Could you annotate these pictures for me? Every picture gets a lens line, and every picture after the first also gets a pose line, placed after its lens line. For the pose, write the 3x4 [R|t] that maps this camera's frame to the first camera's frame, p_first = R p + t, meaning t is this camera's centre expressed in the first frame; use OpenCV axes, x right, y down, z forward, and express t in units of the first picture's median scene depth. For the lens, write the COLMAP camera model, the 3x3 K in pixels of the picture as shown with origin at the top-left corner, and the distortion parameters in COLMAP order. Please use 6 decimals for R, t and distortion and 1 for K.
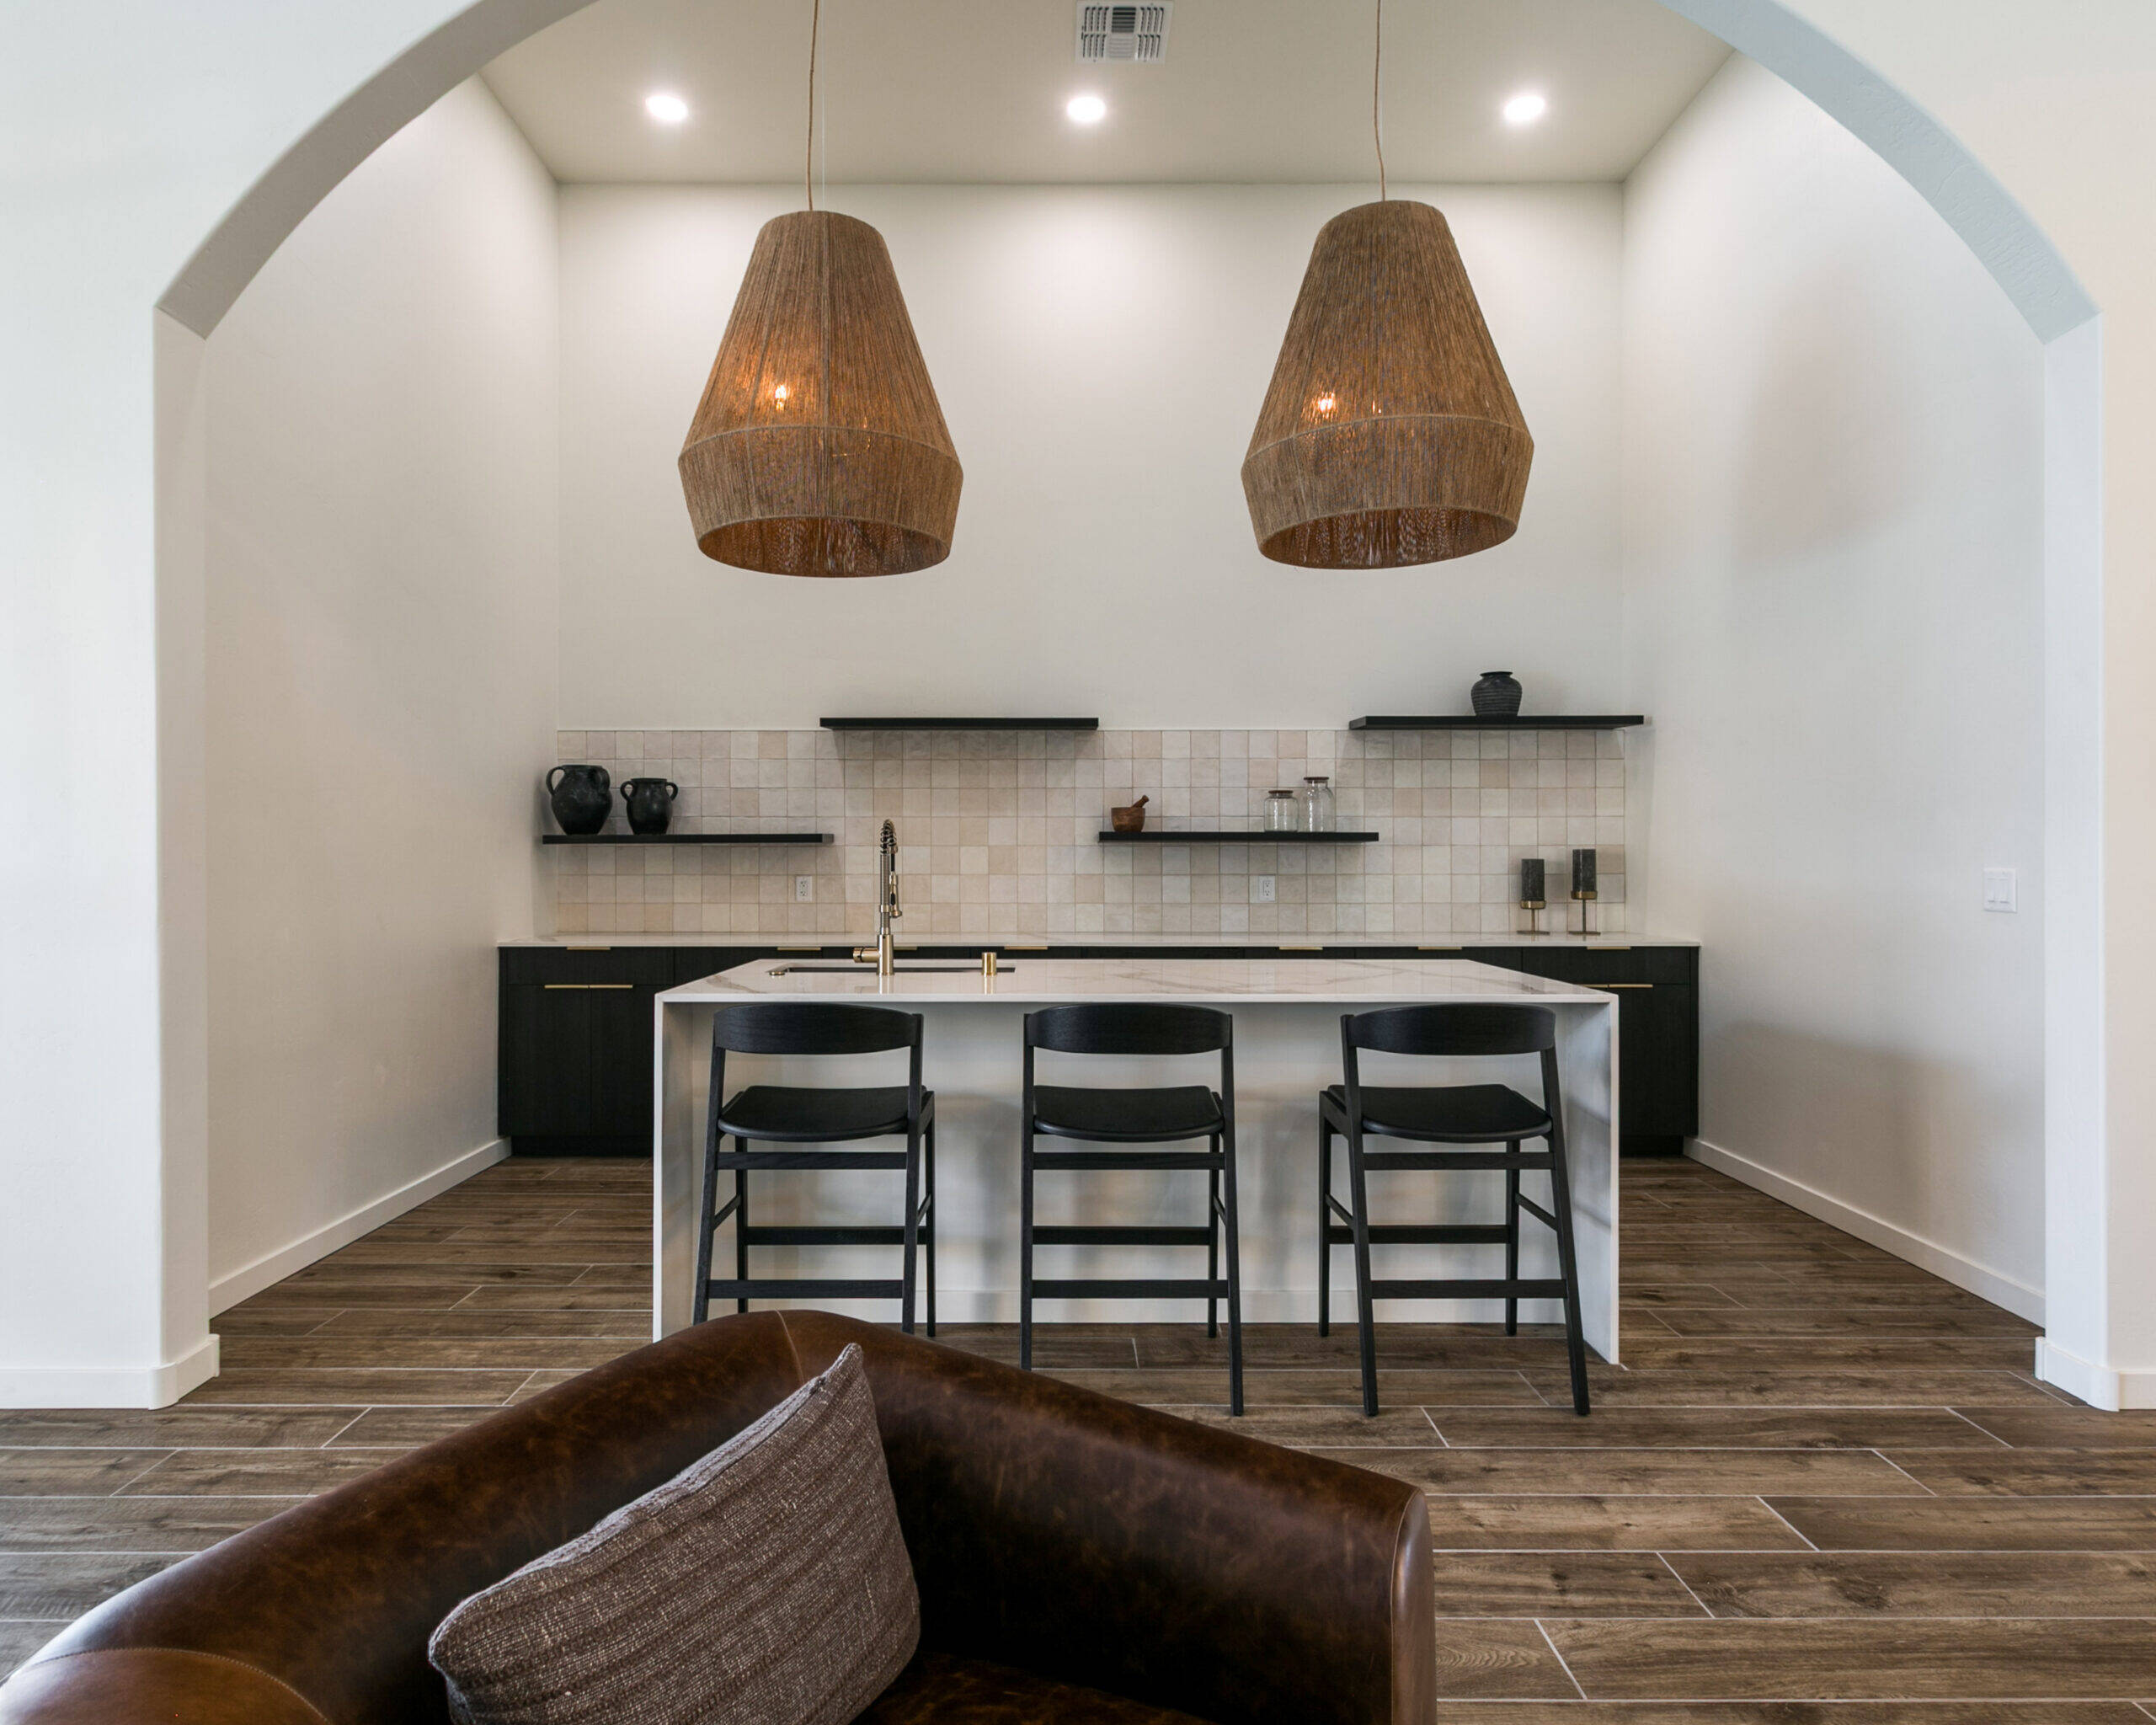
lens RADIAL K [[1288.0, 0, 1079.9], [0, 1288.0, 870.1], [0, 0, 1]] dist [0.003372, 0.000914]
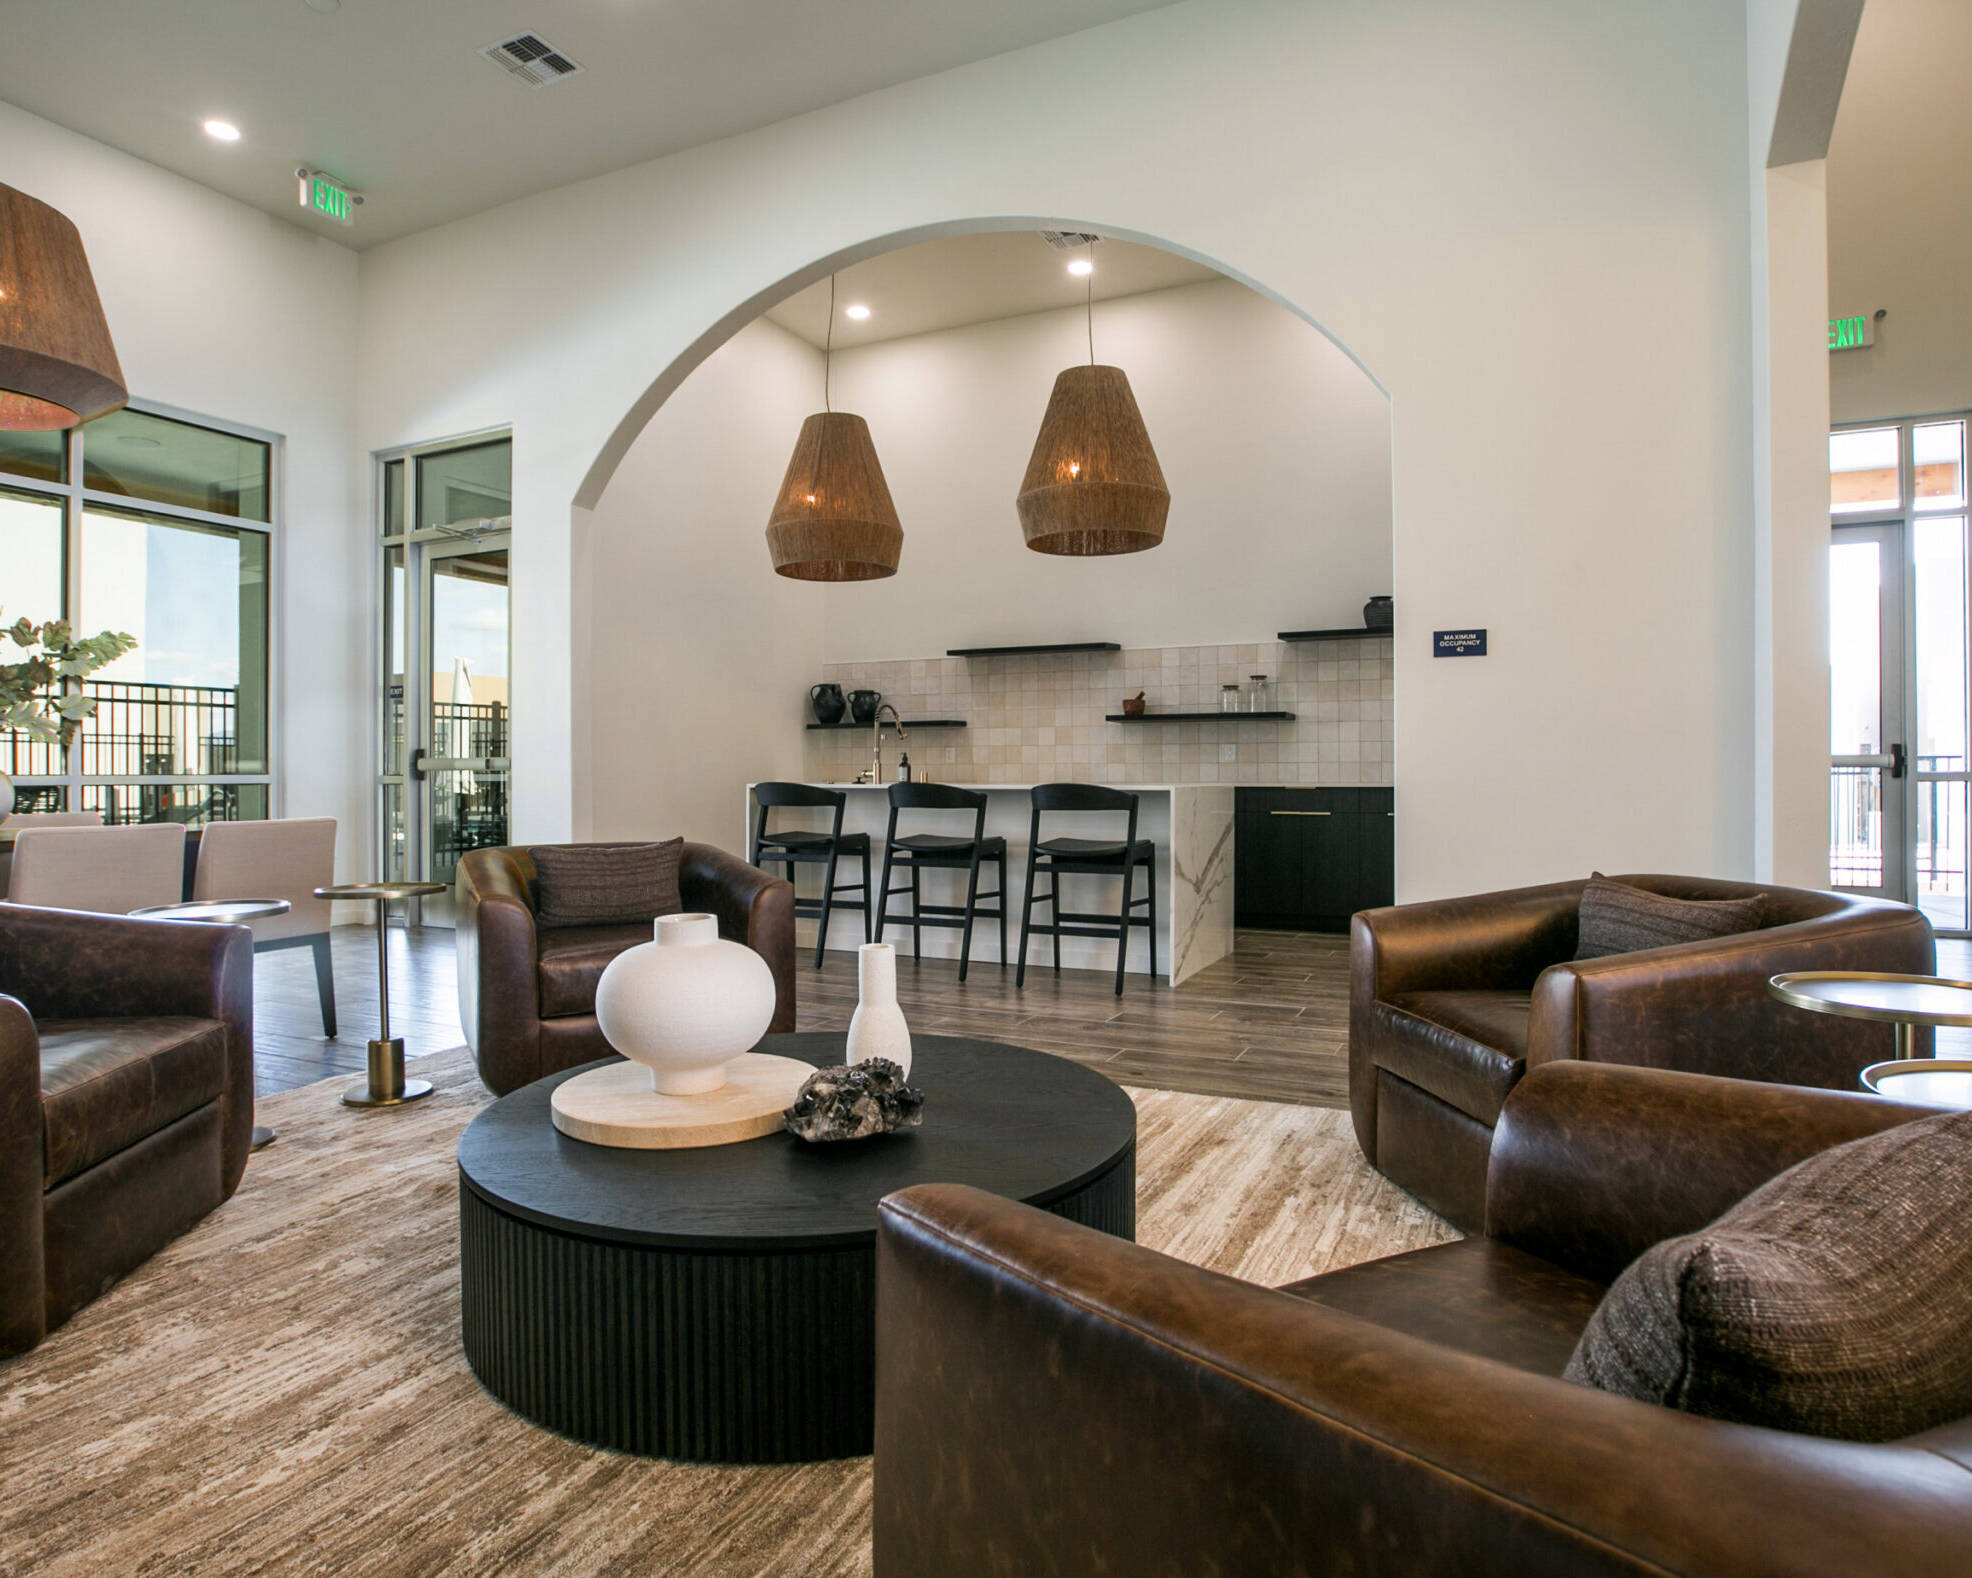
lens RADIAL K [[1178.0, 0, 984.2], [0, 1178.0, 781.4], [0, 0, 1]] dist [0.003372, 0.000914]
pose [[0.903127, 0.002419, -0.429367, 0.477740], [-0.004171, 0.999986, -0.003140, 0.053902], [0.429353, 0.004627, 0.903125, -0.345951]]
